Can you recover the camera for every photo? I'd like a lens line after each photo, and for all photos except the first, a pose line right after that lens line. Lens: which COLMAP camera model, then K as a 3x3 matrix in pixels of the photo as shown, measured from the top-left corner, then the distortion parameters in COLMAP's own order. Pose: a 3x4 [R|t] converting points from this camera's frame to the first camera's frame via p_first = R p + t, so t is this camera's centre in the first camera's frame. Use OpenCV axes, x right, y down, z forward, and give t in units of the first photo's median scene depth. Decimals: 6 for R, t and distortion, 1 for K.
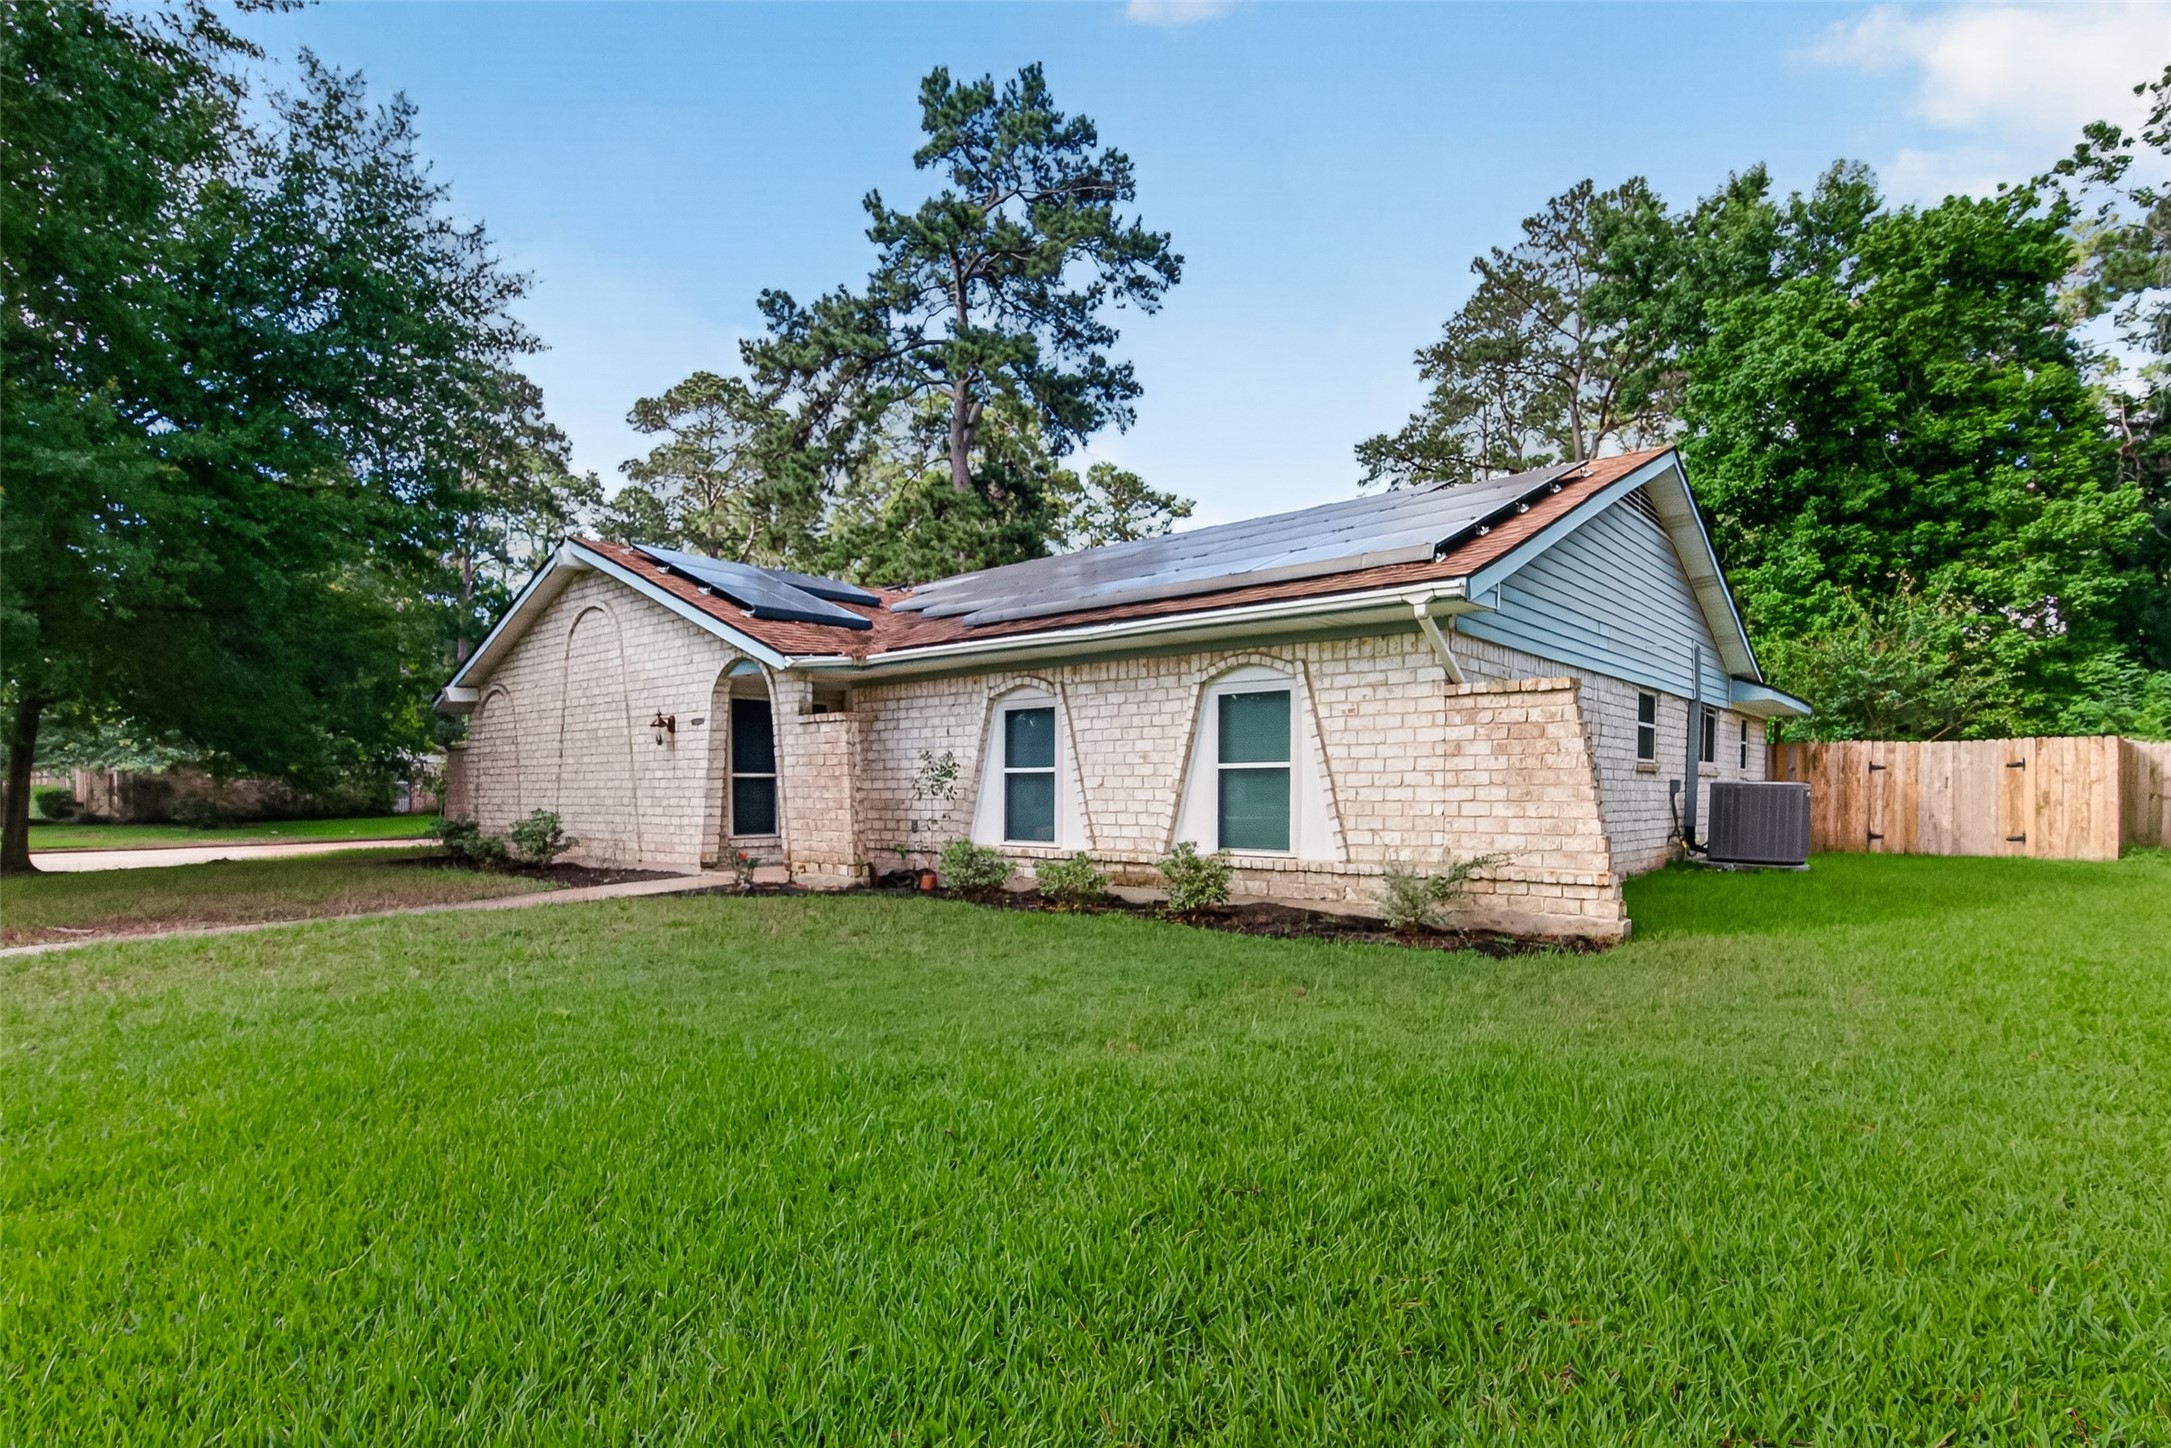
lens RADIAL K [[885.4, 0, 1120.9], [0, 885.4, 798.4], [0, 0, 1]] dist [-0.001184, -0.000215]
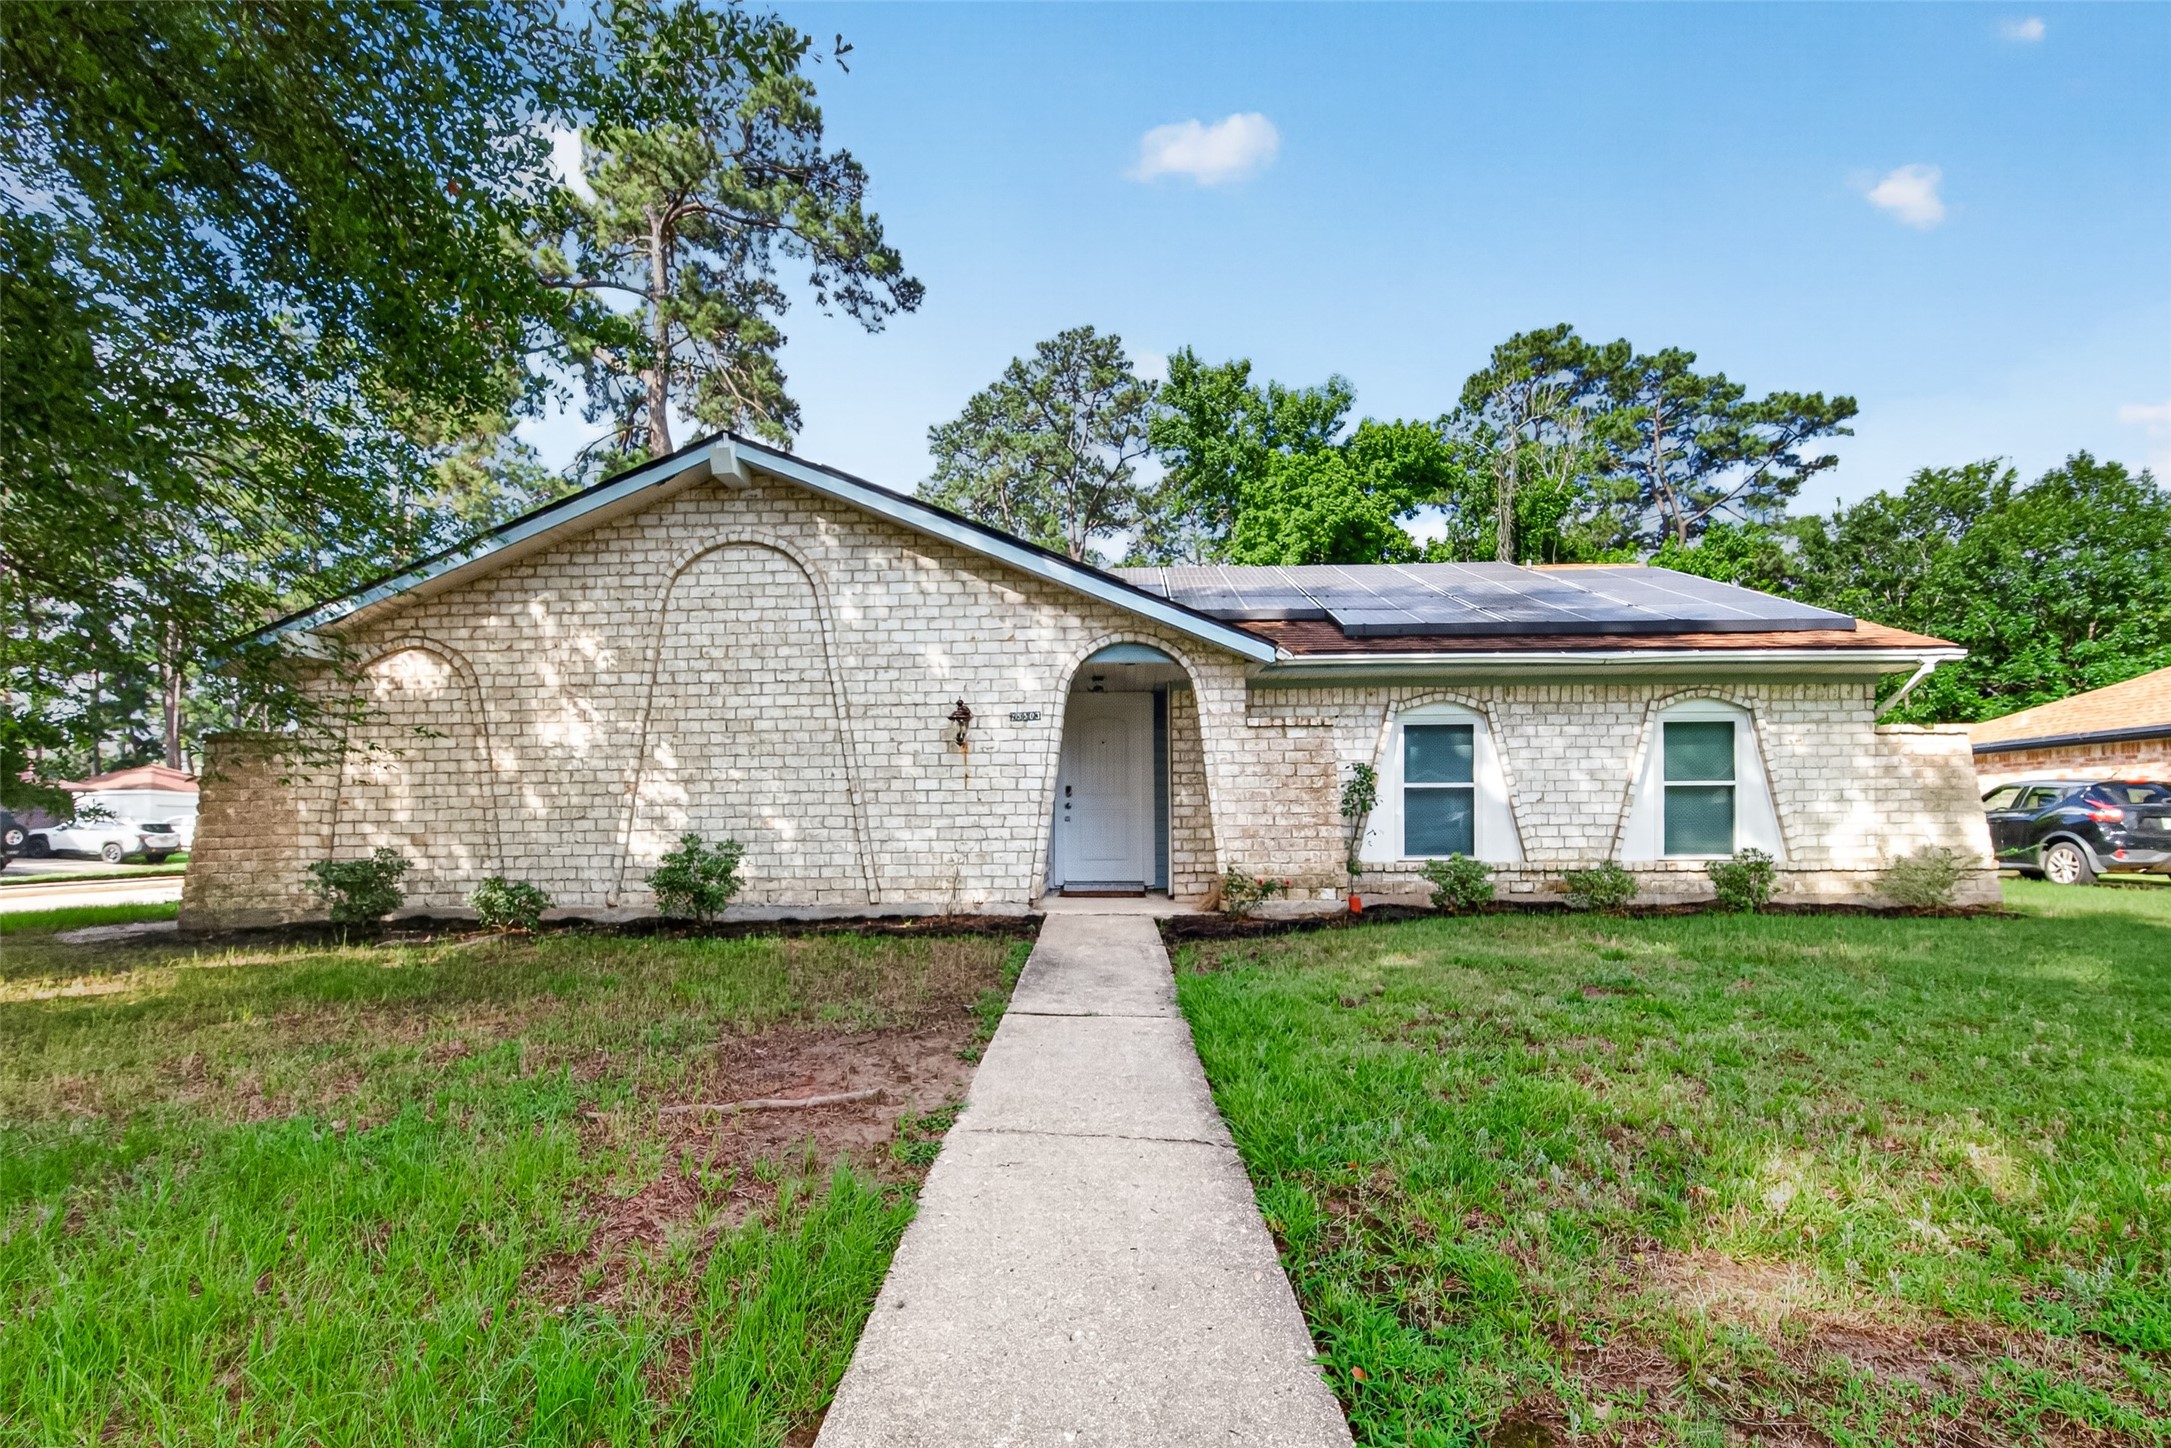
lens RADIAL K [[818.3, 0, 1042.8], [0, 818.3, 815.9], [0, 0, 1]] dist [-0.003425, -0.000153]
pose [[0.851768, -0.002354, 0.523914, -0.336906], [0.008262, 0.999926, -0.008940, 0.002438], [-0.523854, 0.011943, 0.851724, 0.154107]]
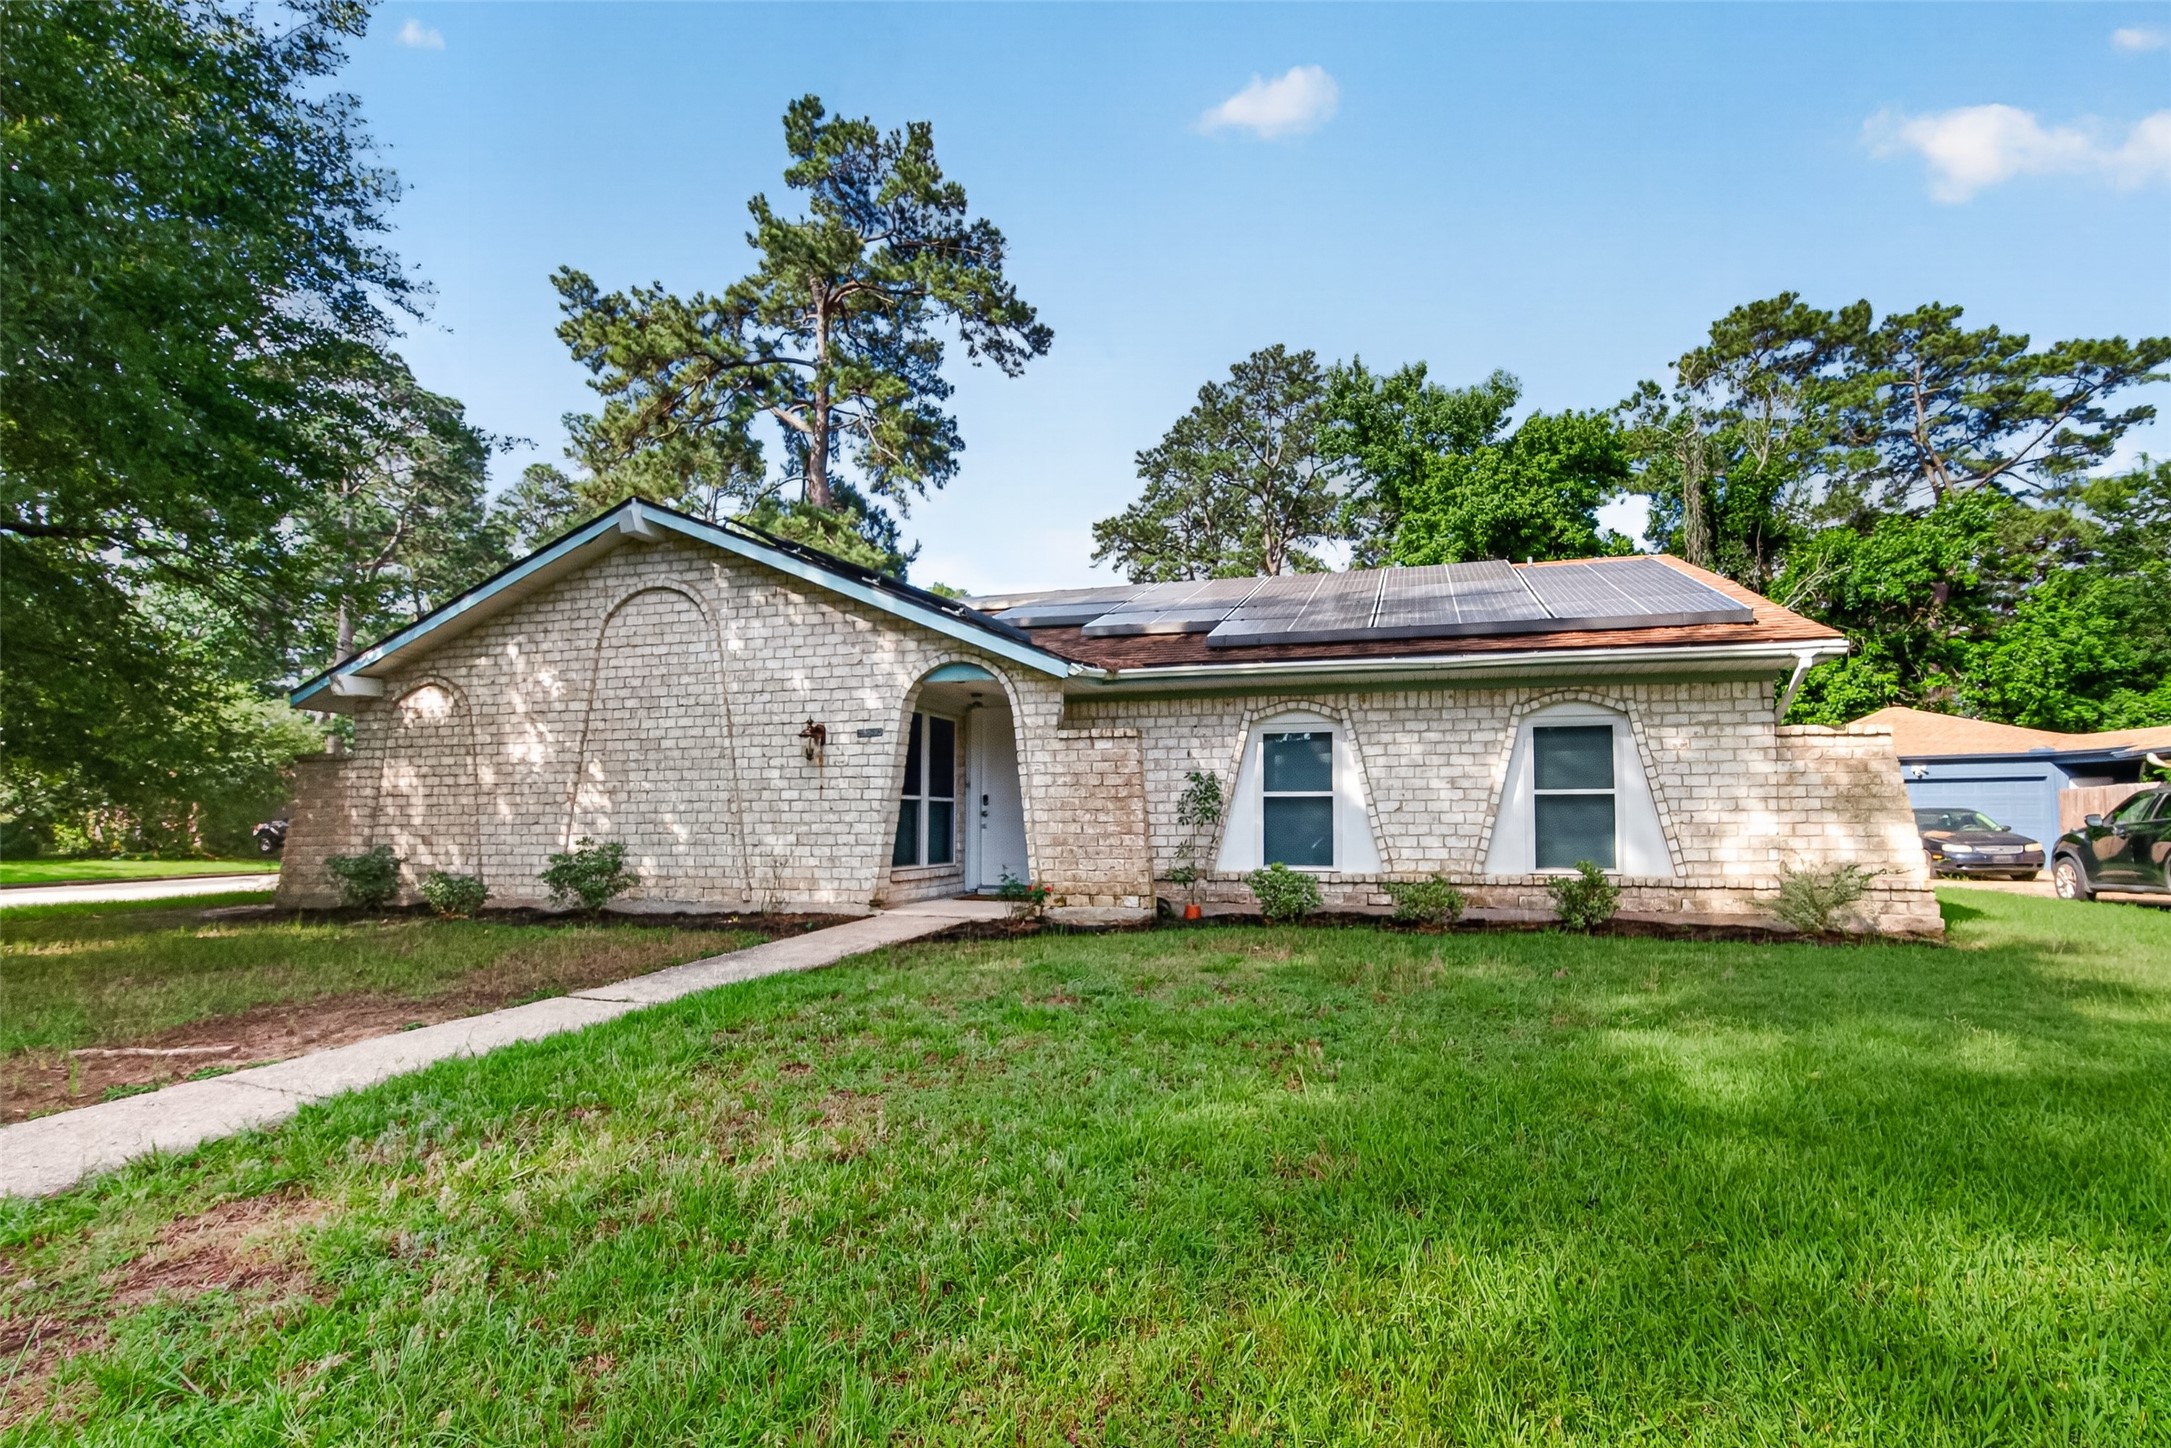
lens RADIAL K [[803.1, 0, 1129.8], [0, 803.1, 787.2], [0, 0, 1]] dist [-0.005087, 0.000088]
pose [[0.932331, 0.017403, 0.361188, -0.209680], [0.001835, 0.998601, -0.052851, 0.002491], [-0.361603, 0.049938, 0.930994, 0.078651]]
